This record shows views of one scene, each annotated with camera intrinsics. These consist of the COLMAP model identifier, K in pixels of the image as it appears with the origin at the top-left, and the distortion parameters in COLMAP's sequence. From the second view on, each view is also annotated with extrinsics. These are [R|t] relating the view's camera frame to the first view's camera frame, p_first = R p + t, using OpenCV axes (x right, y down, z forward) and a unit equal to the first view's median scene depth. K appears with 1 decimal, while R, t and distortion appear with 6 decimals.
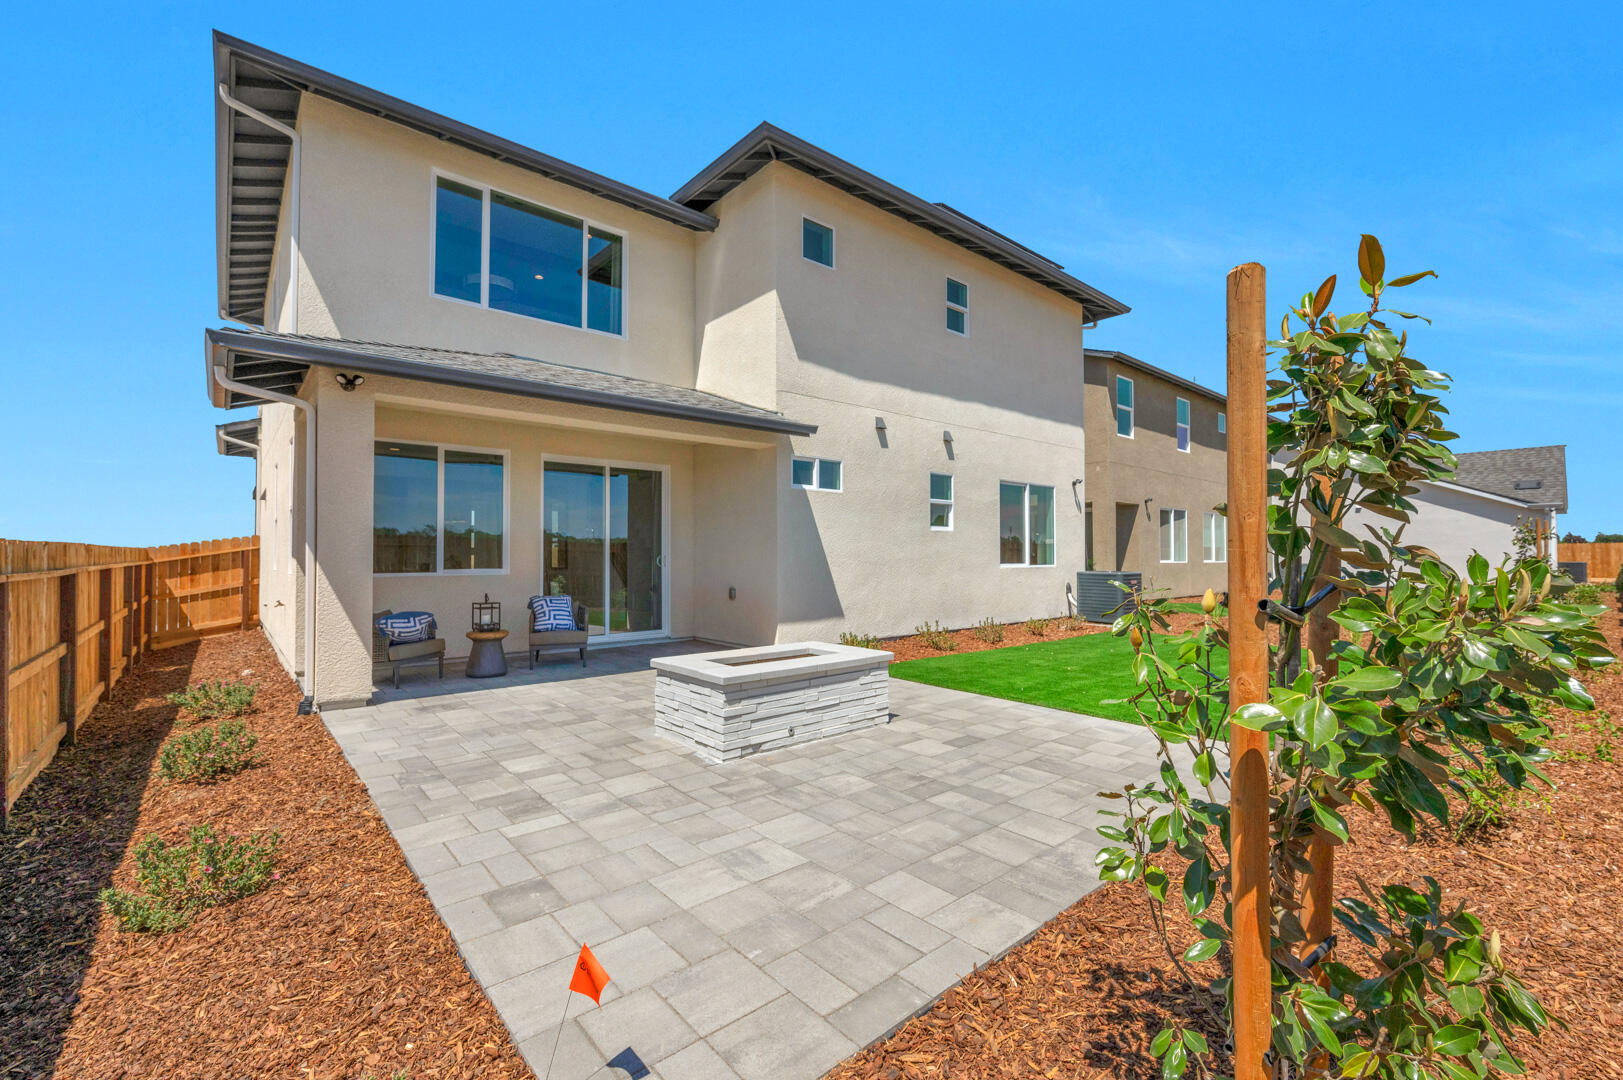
lens RADIAL K [[681.9, 0, 804.8], [0, 681.9, 545.6], [0, 0, 1]] dist [-0.000090, 0.000039]
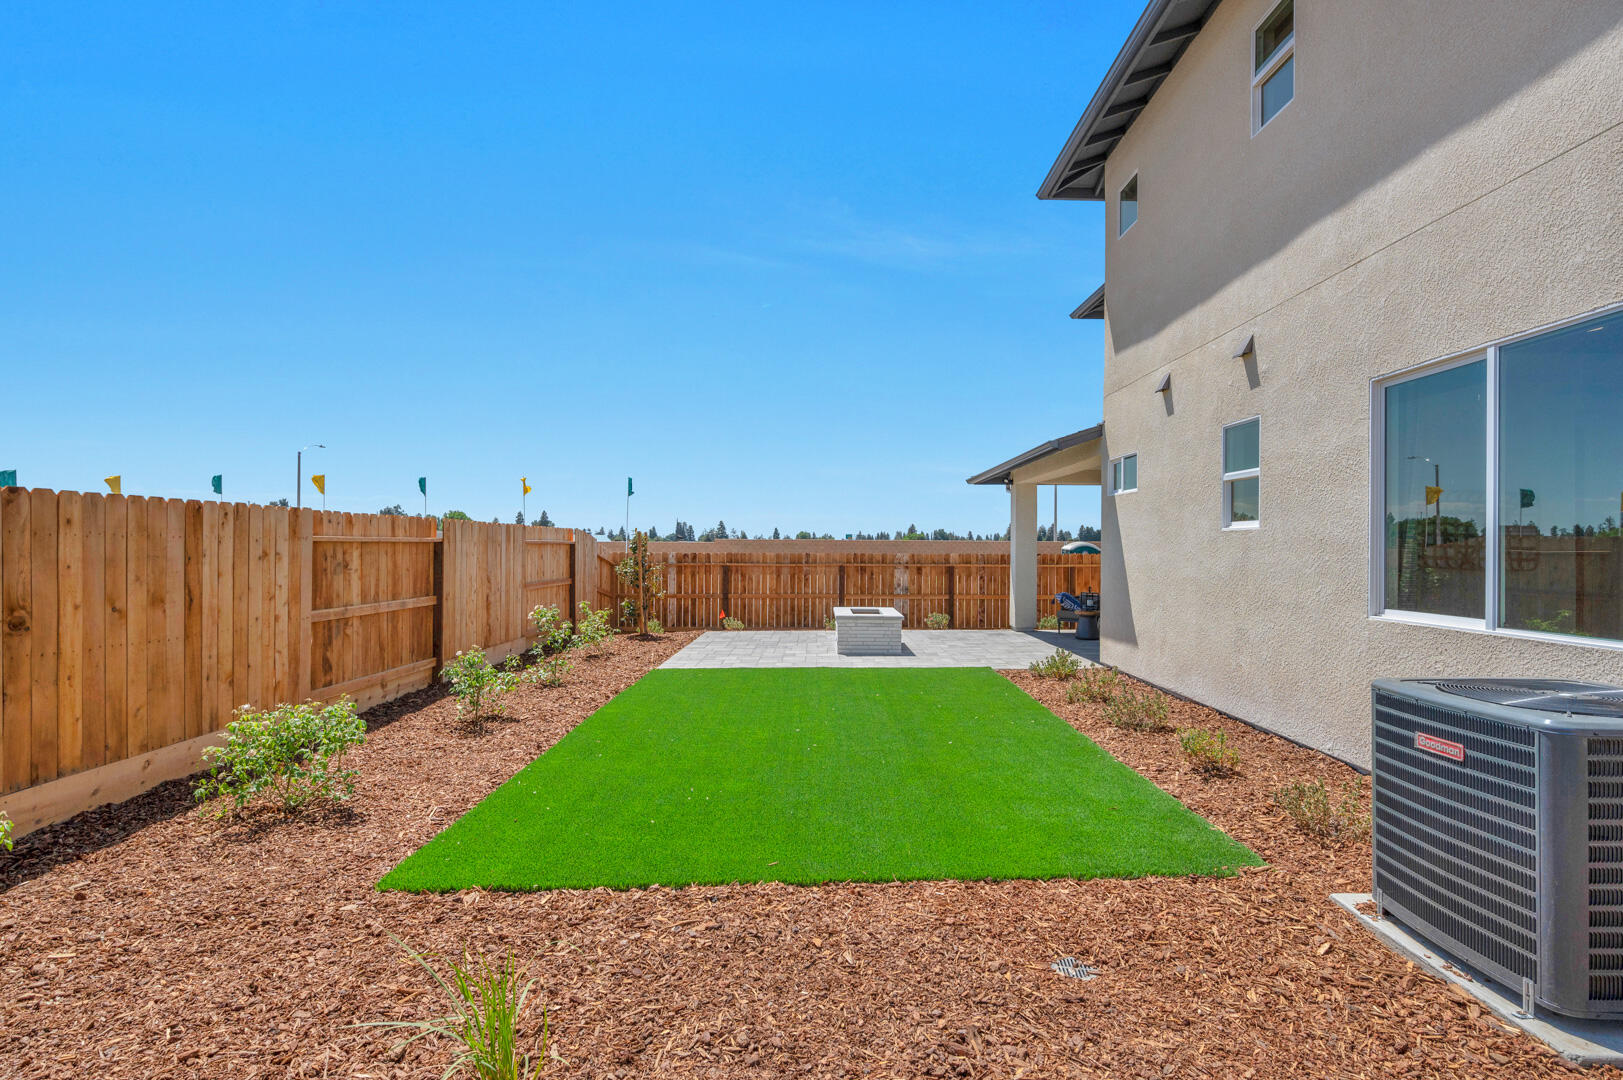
lens RADIAL K [[799.8, 0, 841.1], [0, 799.8, 547.1], [0, 0, 1]] dist [0.002962, -0.001021]
pose [[-0.623102, -0.001917, -0.782138, 1.214246], [0.006310, 0.999952, -0.007477, -0.007824], [0.782115, -0.009594, -0.623060, 1.578866]]
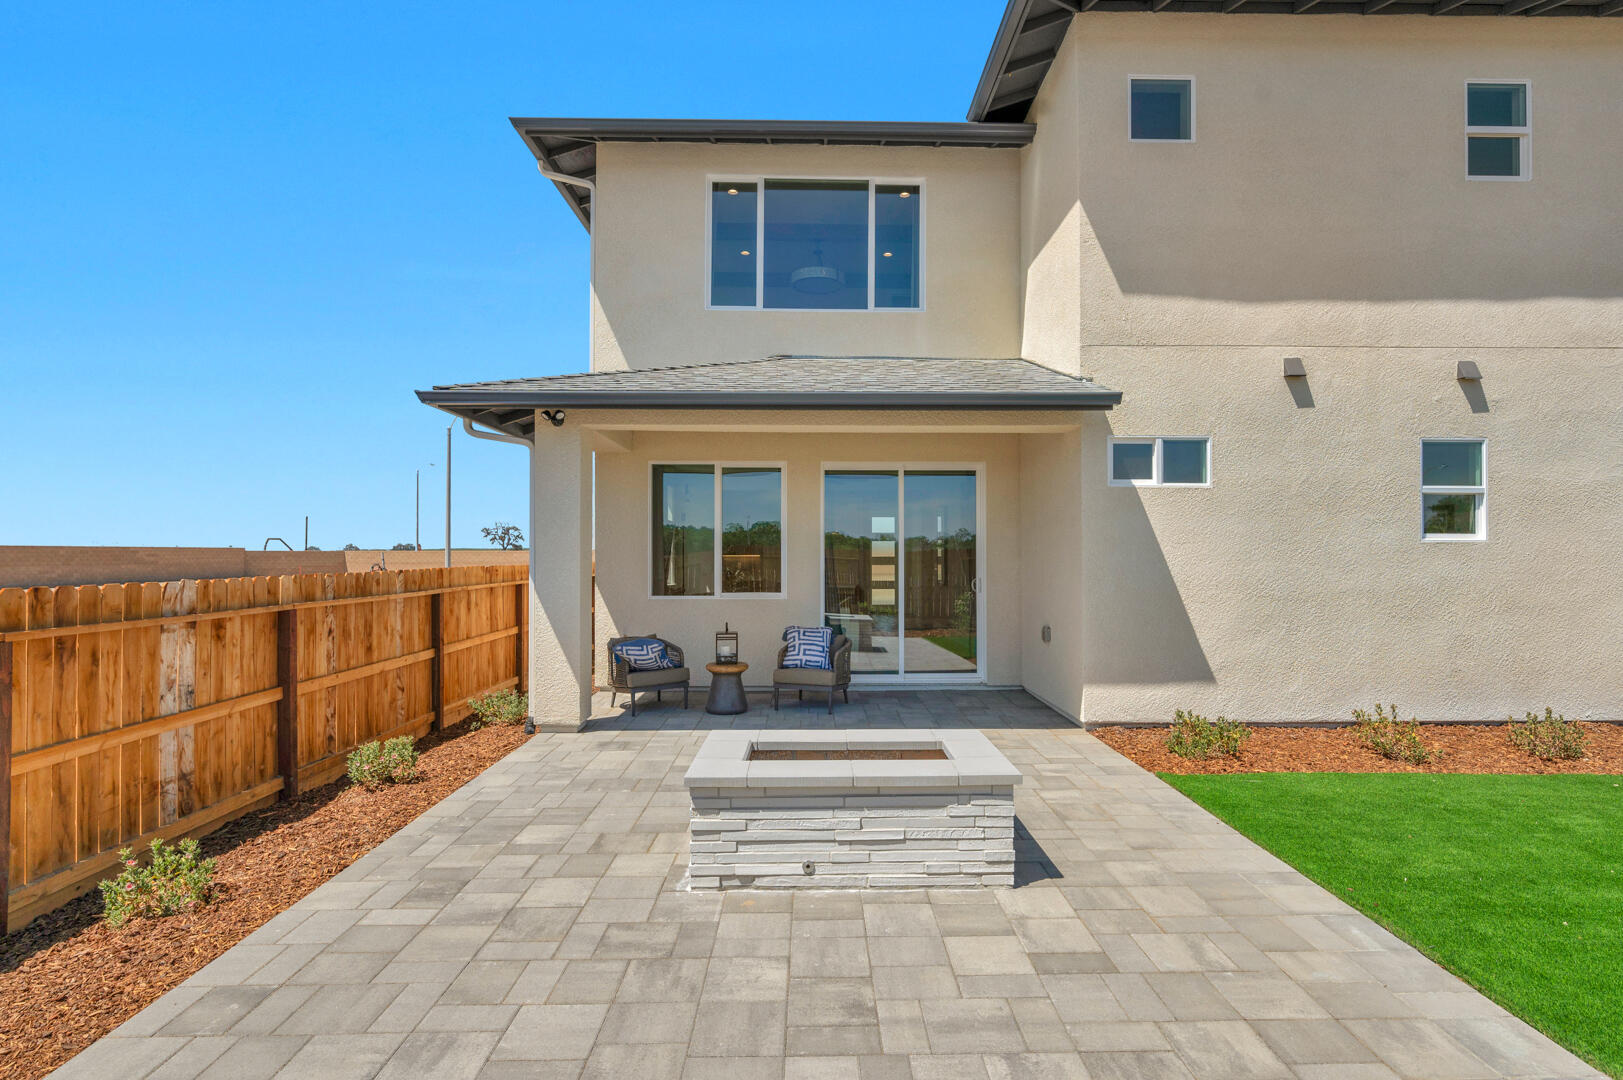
lens RADIAL K [[799.8, 0, 824.5], [0, 799.8, 545.1], [0, 0, 1]] dist [0.002962, -0.001021]
pose [[0.774561, -0.005593, -0.632474, 0.298851], [0.007160, 0.999974, -0.000073, -0.031217], [0.632458, -0.004472, 0.774581, 0.229508]]
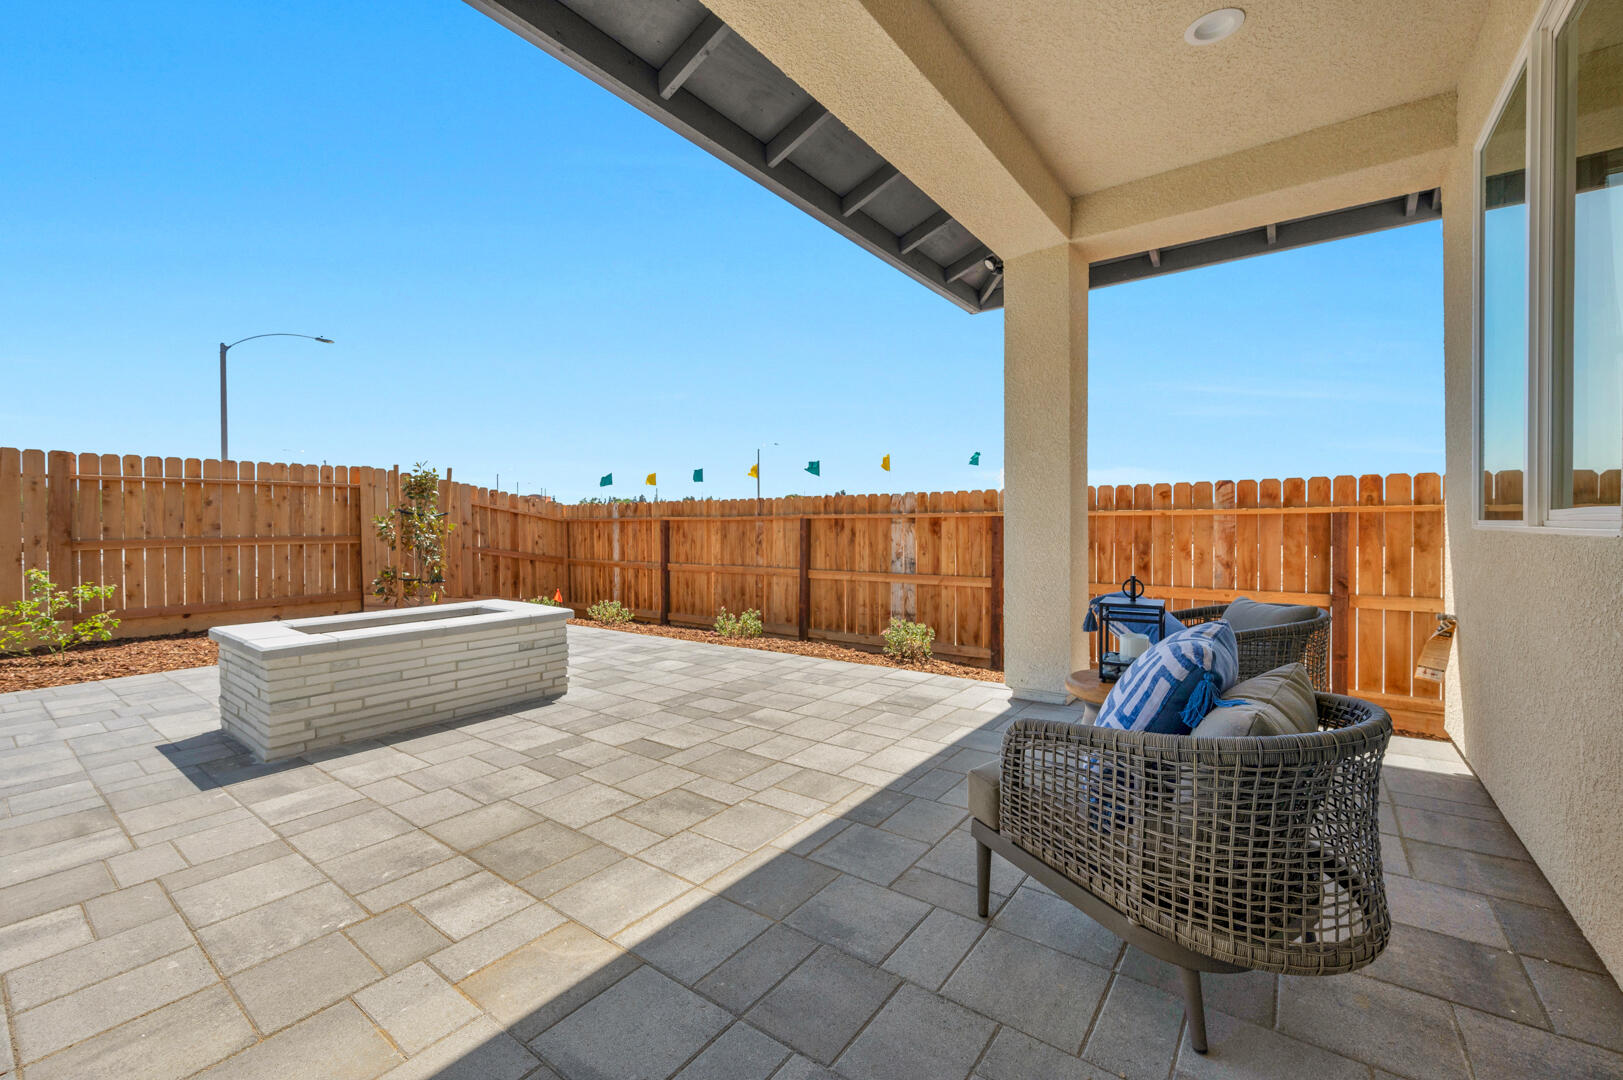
lens RADIAL K [[652.2, 0, 824.6], [0, 652.2, 532.6], [0, 0, 1]] dist [0.008854, 0.000691]
pose [[-0.971456, 0.016056, -0.236674, -0.215847], [0.013687, 0.999838, 0.011649, 0.035604], [0.236823, 0.008077, -0.971519, 1.205841]]
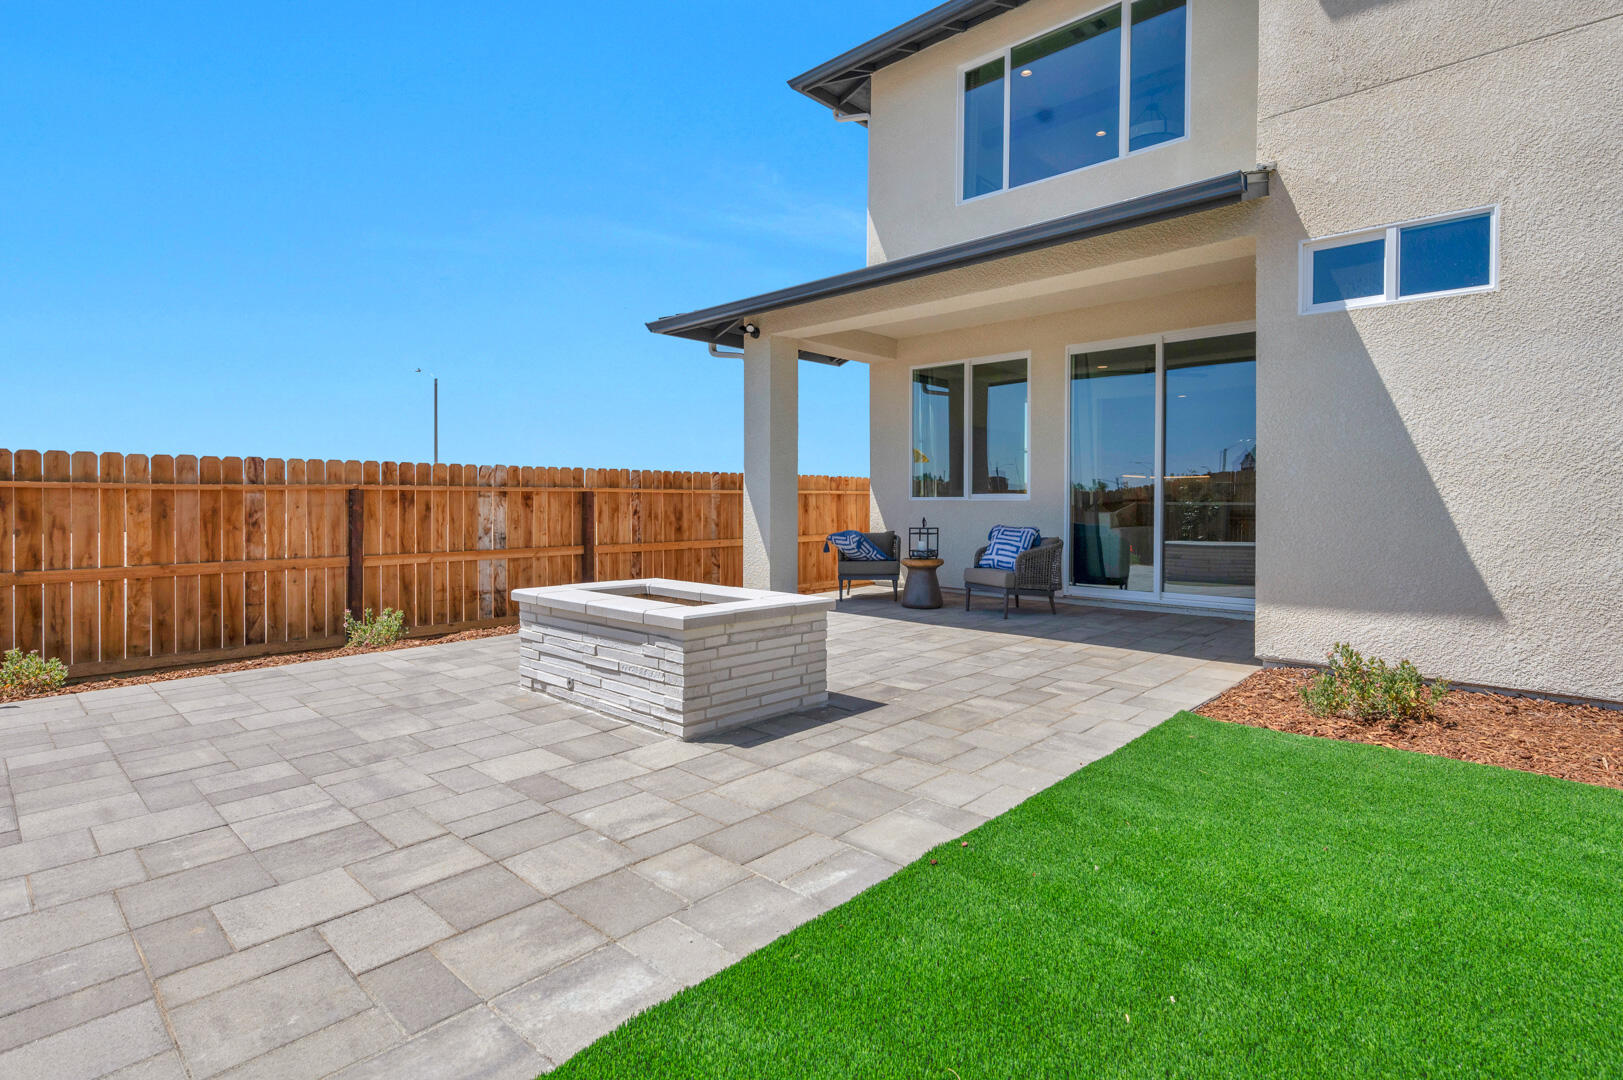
lens RADIAL K [[799.8, 0, 845.8], [0, 799.8, 494.1], [0, 0, 1]] dist [0.002962, -0.001021]
pose [[0.137217, -0.006942, -0.990517, 0.534942], [0.010127, 0.999933, -0.005605, 0.041397], [0.990489, -0.009262, 0.137279, 0.701122]]
